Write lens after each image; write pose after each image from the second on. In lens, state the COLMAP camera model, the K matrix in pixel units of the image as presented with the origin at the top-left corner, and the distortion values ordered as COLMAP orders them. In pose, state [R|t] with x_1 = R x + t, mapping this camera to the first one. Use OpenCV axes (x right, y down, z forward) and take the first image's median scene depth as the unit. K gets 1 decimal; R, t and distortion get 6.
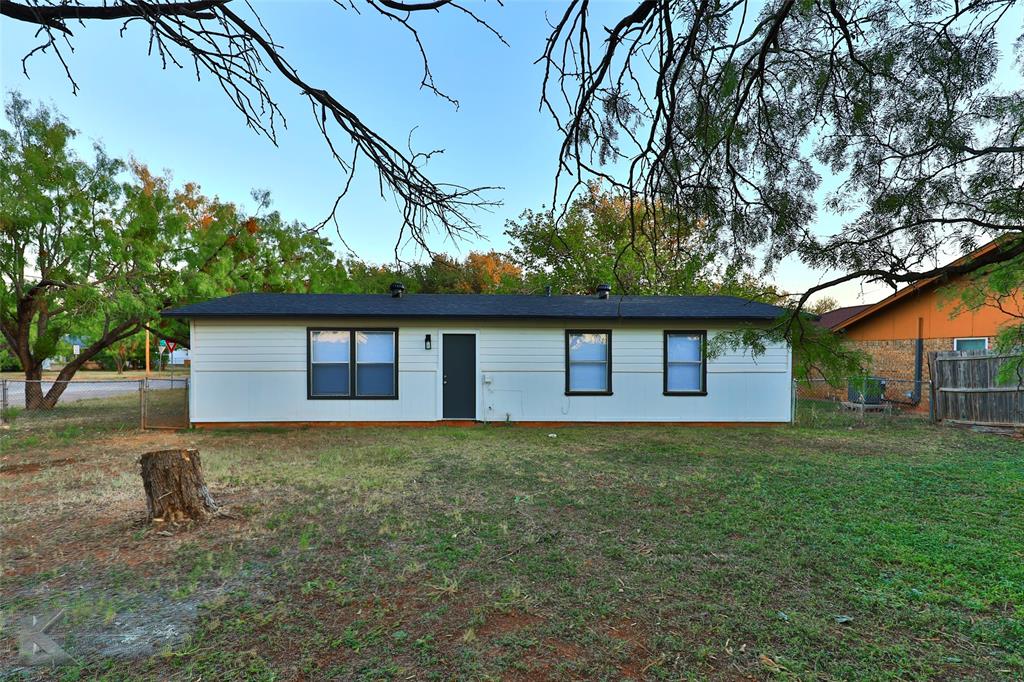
lens RADIAL K [[490.8, 0, 509.4], [0, 490.8, 344.8], [0, 0, 1]] dist [0.023516, -0.010675]
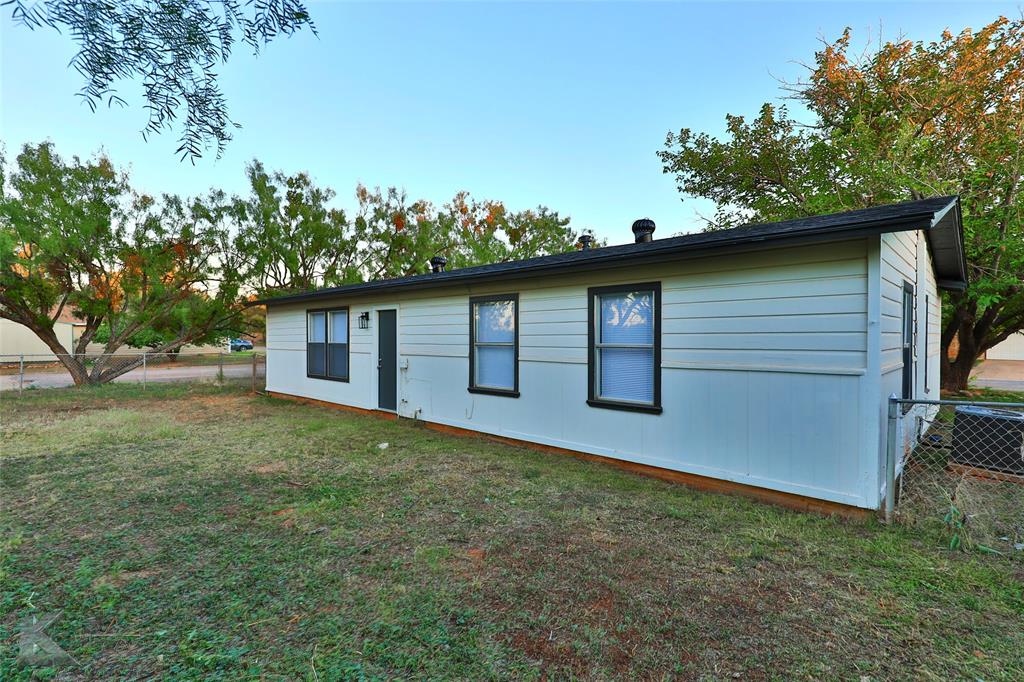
lens RADIAL K [[490.8, 0, 509.1], [0, 490.8, 343.0], [0, 0, 1]] dist [0.023516, -0.010675]
pose [[0.711755, 0.006045, -0.702401, 0.641390], [0.012832, 0.999684, 0.021606, 0.019211], [0.702310, -0.024391, 0.711453, 0.548669]]
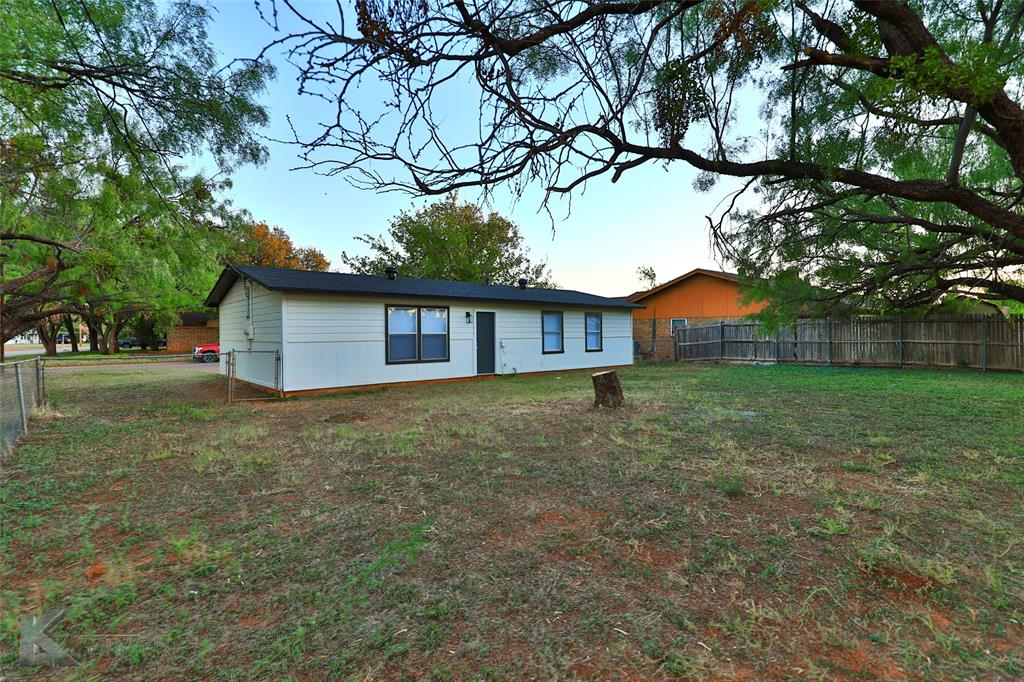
lens RADIAL K [[490.8, 0, 511.7], [0, 490.8, 337.8], [0, 0, 1]] dist [0.023516, -0.010675]
pose [[0.770331, -0.013763, 0.637496, -0.921966], [-0.014799, 0.999112, 0.039453, -0.005205], [-0.637473, -0.039826, 0.769443, -0.099465]]
